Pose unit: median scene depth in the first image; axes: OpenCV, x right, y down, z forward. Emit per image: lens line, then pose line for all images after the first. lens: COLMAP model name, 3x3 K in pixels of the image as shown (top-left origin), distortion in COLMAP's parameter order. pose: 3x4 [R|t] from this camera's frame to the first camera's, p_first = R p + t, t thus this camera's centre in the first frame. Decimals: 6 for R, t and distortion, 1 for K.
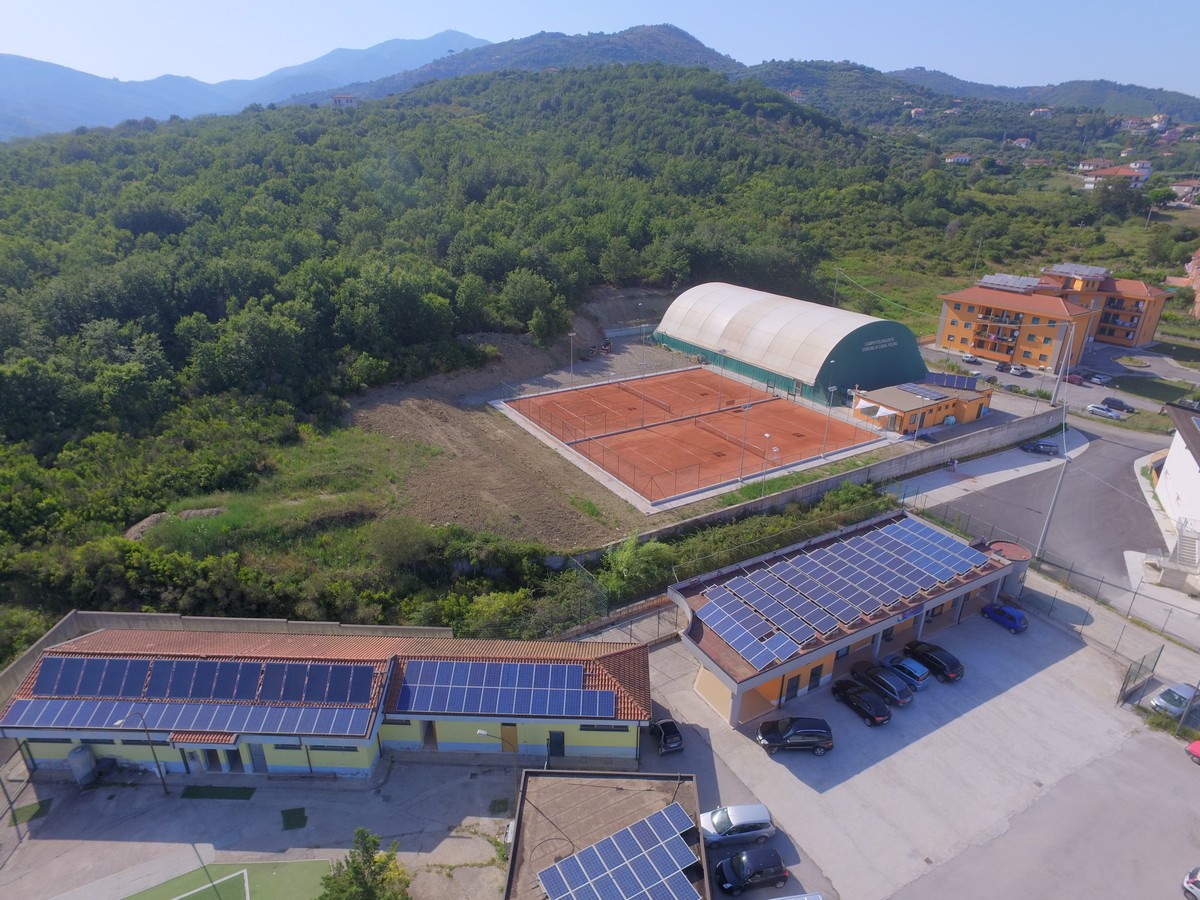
lens RADIAL K [[701.6, 0, 600.0], [0, 701.6, 450.0], [0, 0, 1]] dist [-0.015124, 0.017176]
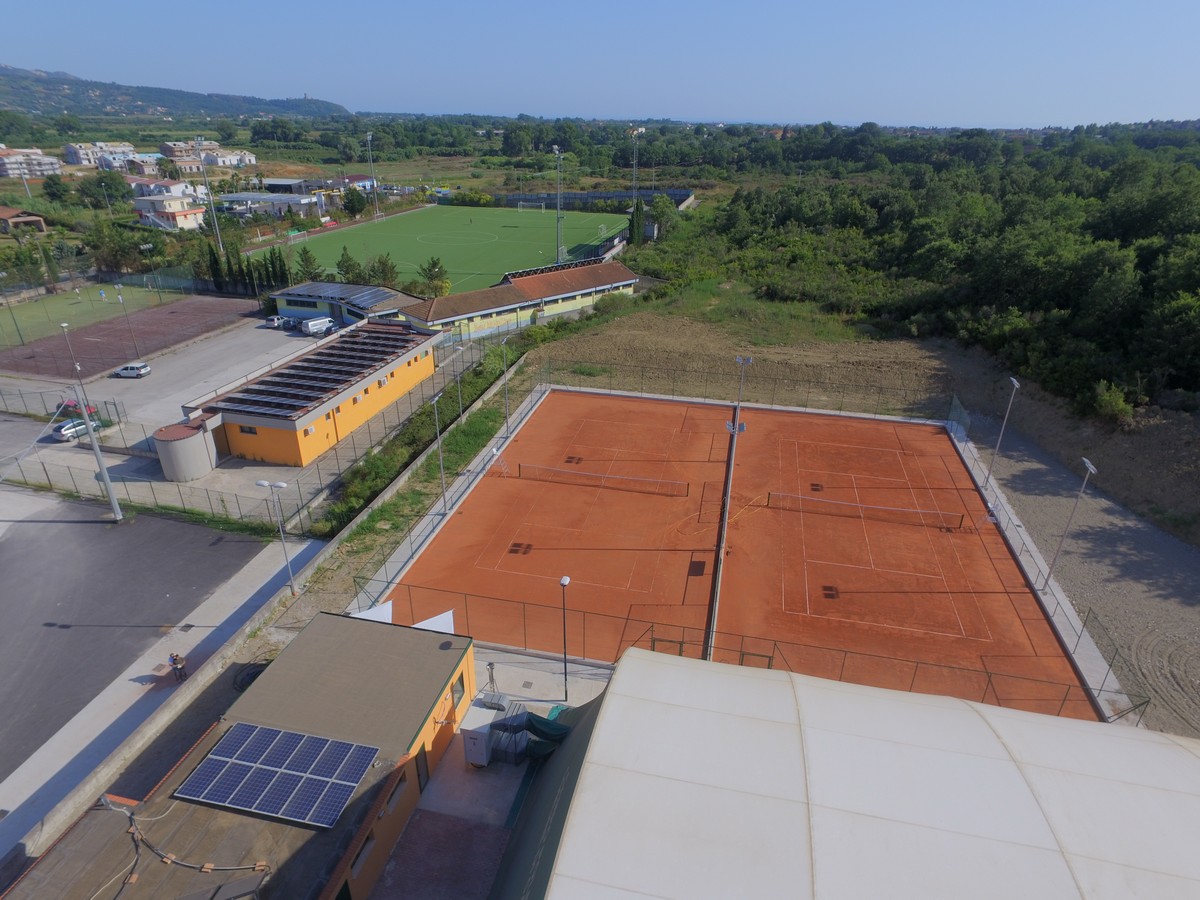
lens RADIAL K [[701.6, 0, 600.0], [0, 701.6, 450.0], [0, 0, 1]] dist [-0.015124, 0.017176]
pose [[-0.693844, 0.293100, -0.657779, 0.394566], [-0.299328, 0.713393, 0.633619, -0.286417], [0.654969, 0.636524, -0.407250, 0.852895]]
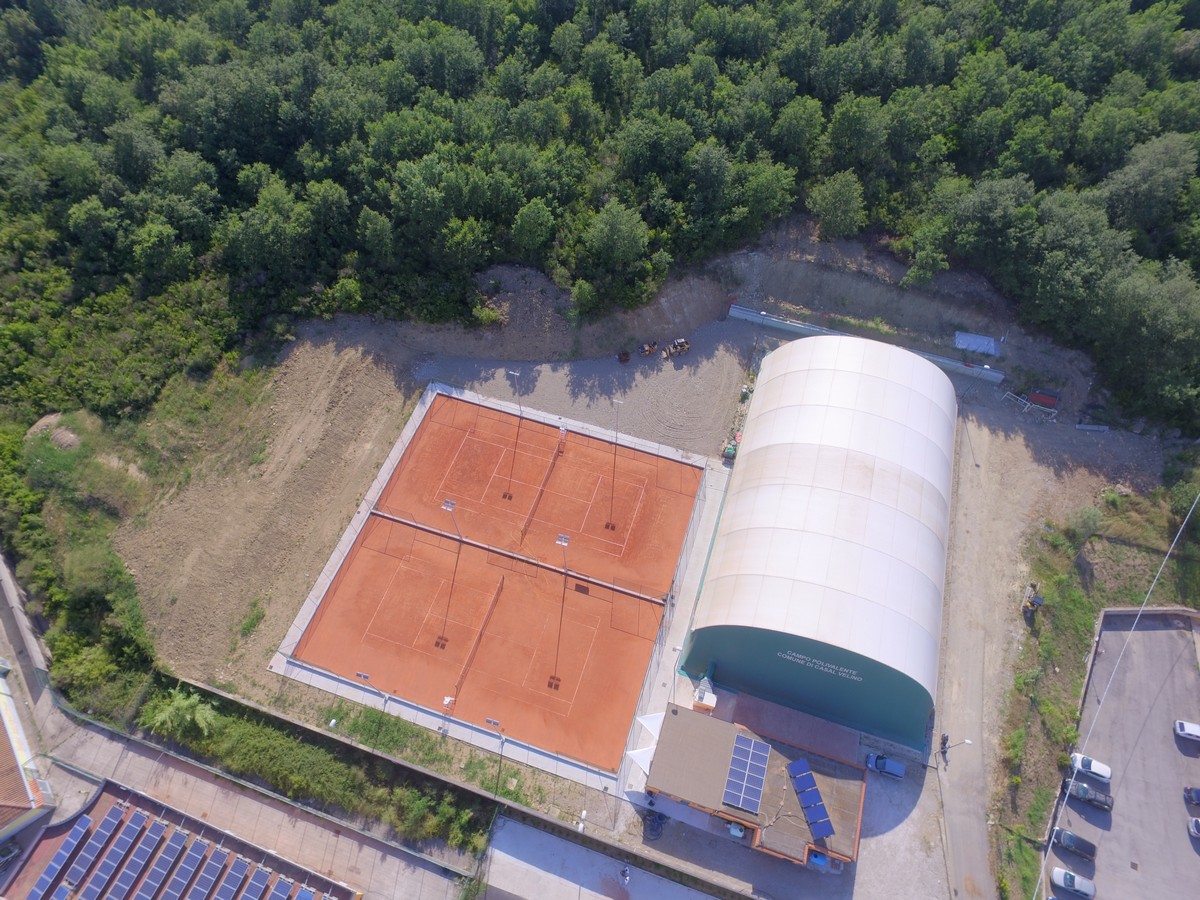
lens RADIAL K [[687.2, 0, 605.4], [0, 687.2, 450.6], [0, 0, 1]] dist [-0.013164, -0.000431]
pose [[0.647759, 0.646728, -0.402681, 0.334738], [-0.293726, 0.699700, 0.651265, -0.536218], [0.702947, -0.303585, 0.643197, 0.439067]]
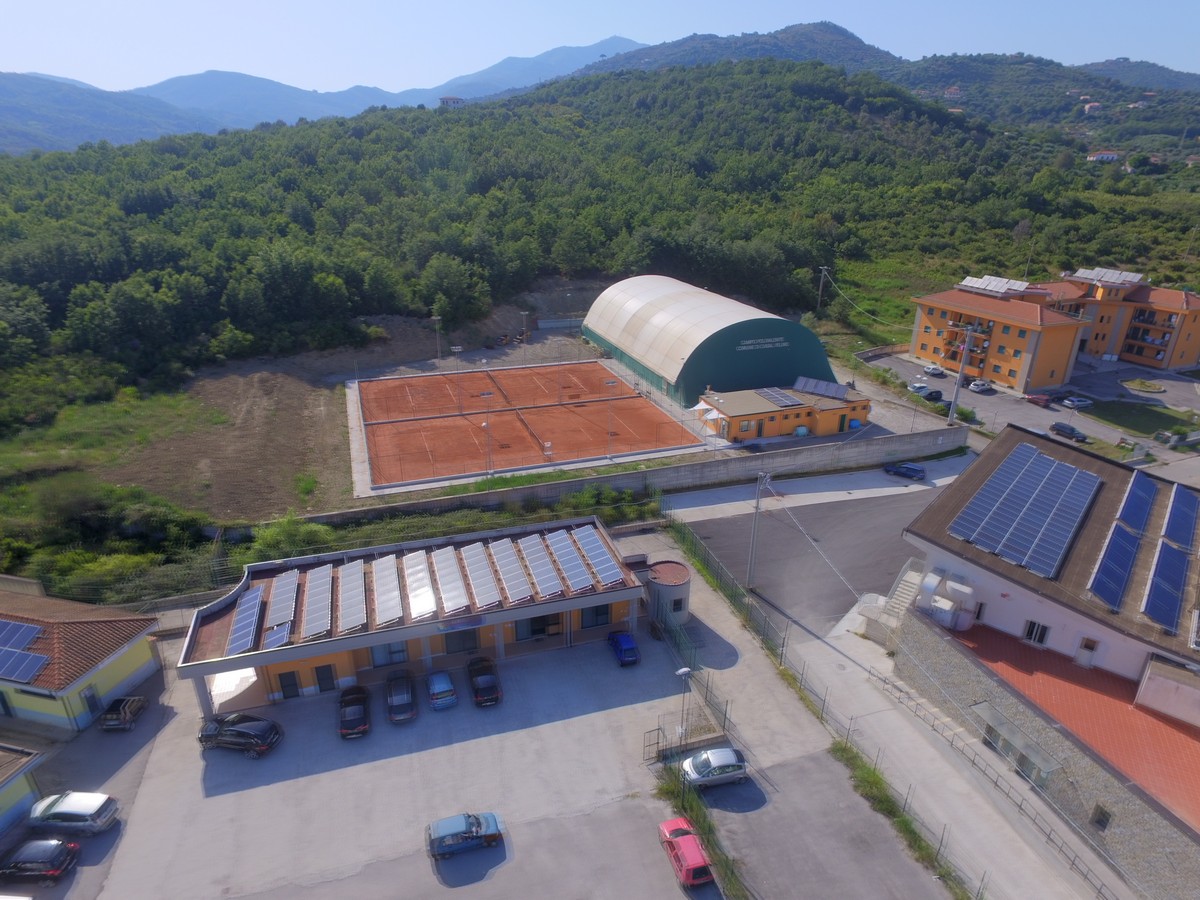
lens RADIAL K [[701.6, 0, 600.0], [0, 701.6, 450.0], [0, 0, 1]] dist [-0.015124, 0.017176]
pose [[0.978574, 0.078608, -0.190300, 0.317826], [-0.079477, 0.996832, 0.003073, -0.001168], [0.189938, 0.012117, 0.981721, 0.065570]]
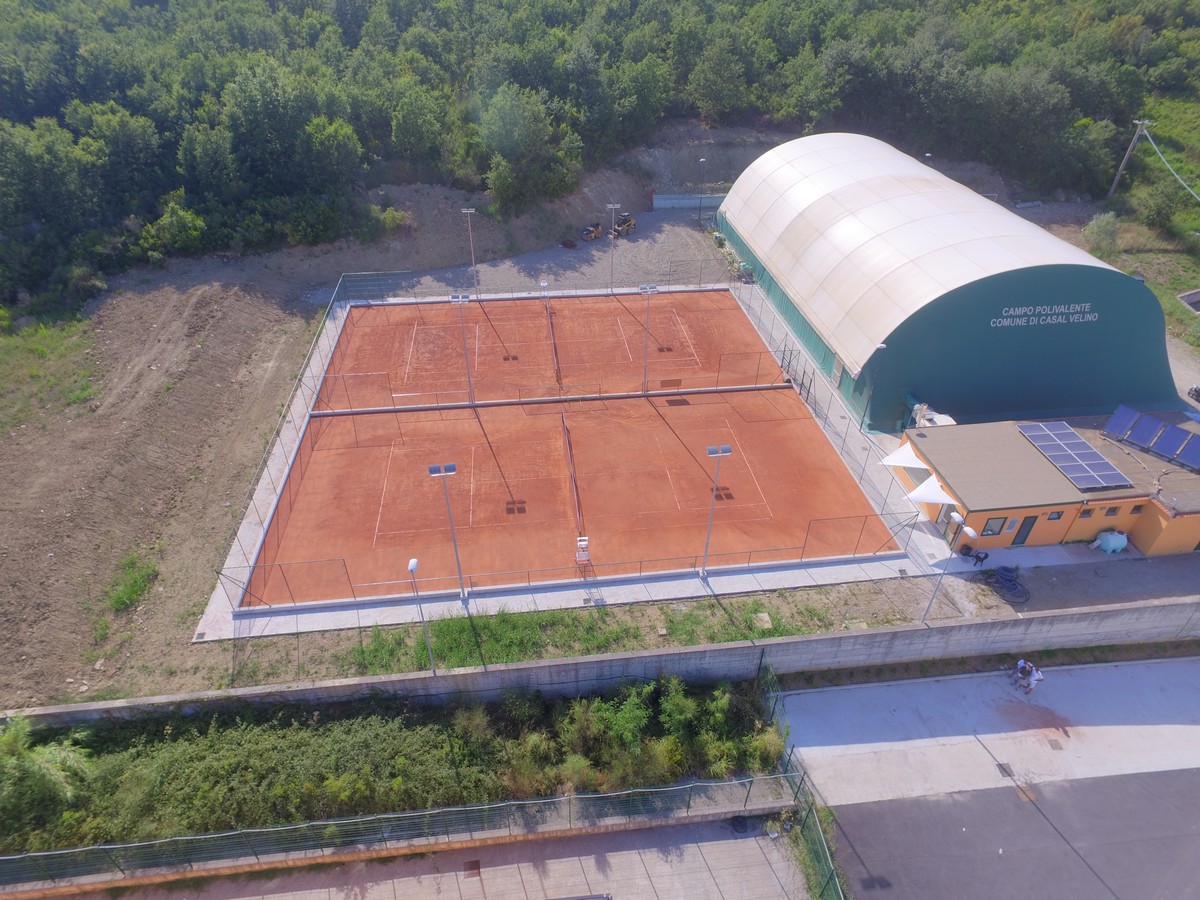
lens RADIAL K [[701.6, 0, 600.0], [0, 701.6, 450.0], [0, 0, 1]] dist [-0.015124, 0.017176]
pose [[0.909713, 0.243200, -0.336565, 0.259976], [-0.156451, 0.951552, 0.264711, -0.120134], [0.384636, -0.188155, 0.903688, 0.378253]]
